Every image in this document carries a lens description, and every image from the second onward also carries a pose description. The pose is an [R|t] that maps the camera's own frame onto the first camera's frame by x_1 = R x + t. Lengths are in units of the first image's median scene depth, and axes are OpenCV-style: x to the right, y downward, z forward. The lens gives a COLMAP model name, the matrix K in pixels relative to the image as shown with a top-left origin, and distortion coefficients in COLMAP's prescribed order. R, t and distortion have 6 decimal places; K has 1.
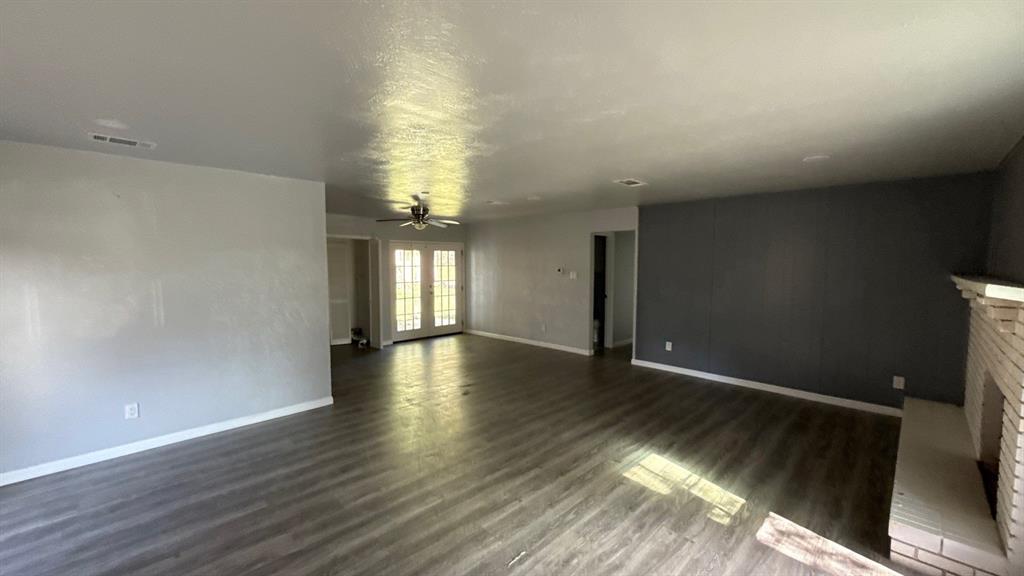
lens RADIAL K [[406.7, 0, 512.0], [0, 406.7, 288.0], [0, 0, 1]] dist [-0.000402, -0.000108]
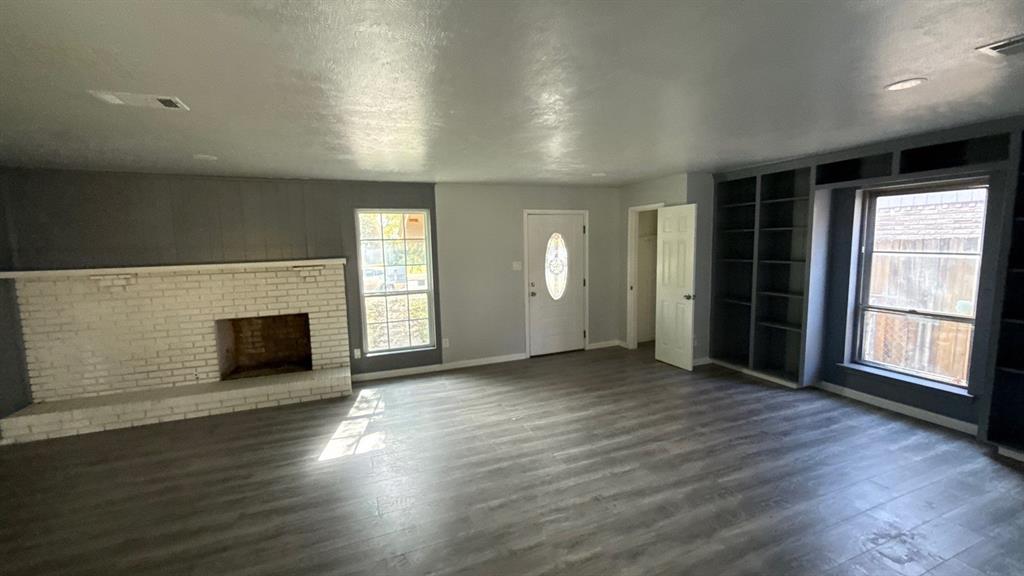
lens RADIAL K [[411.6, 0, 512.0], [0, 411.6, 288.0], [0, 0, 1]] dist [-0.000634, -0.000095]
pose [[-0.918012, -0.024200, 0.395813, -0.484349], [0.046980, 0.984469, 0.169154, -0.135880], [-0.393759, 0.173881, -0.902618, 1.906067]]
